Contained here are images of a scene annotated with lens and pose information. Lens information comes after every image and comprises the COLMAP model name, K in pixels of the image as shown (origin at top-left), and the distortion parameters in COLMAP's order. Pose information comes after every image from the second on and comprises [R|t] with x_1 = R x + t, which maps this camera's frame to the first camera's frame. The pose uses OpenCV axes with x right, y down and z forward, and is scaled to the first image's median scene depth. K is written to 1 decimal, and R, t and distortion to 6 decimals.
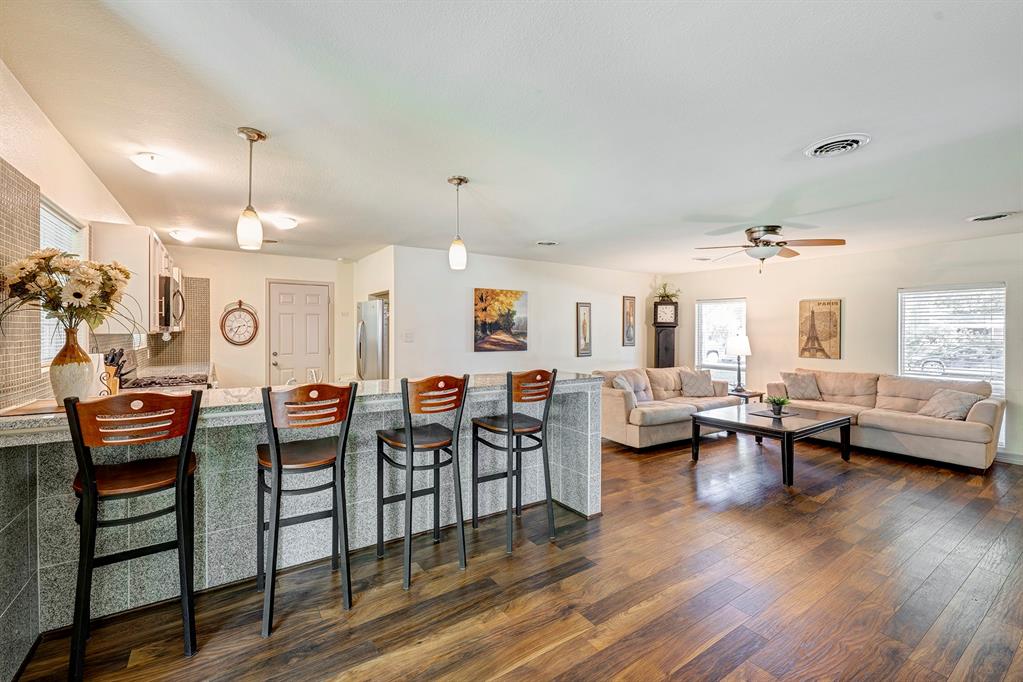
lens RADIAL K [[419.1, 0, 520.5], [0, 419.1, 332.0], [0, 0, 1]] dist [-0.002409, 0.001612]
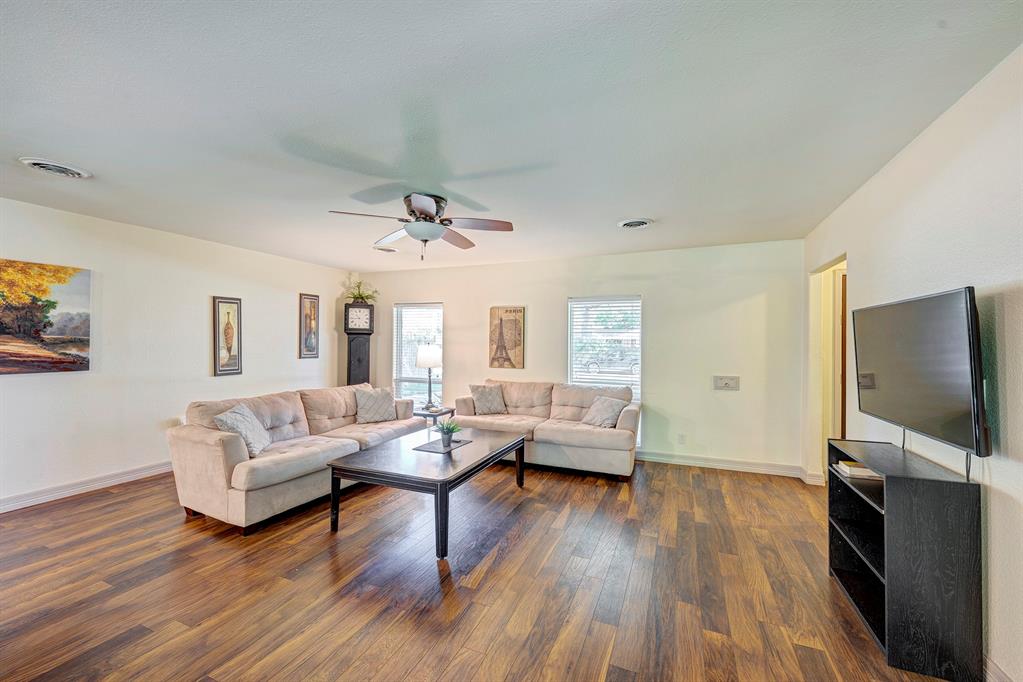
lens RADIAL K [[403.0, 0, 511.4], [0, 403.0, 340.1], [0, 0, 1]] dist [-0.001503, -0.000442]
pose [[0.838732, 0.004294, 0.544528, 0.226804], [-0.002678, 0.999989, -0.003761, 0.002501], [-0.544538, 0.001696, 0.838734, 0.227411]]
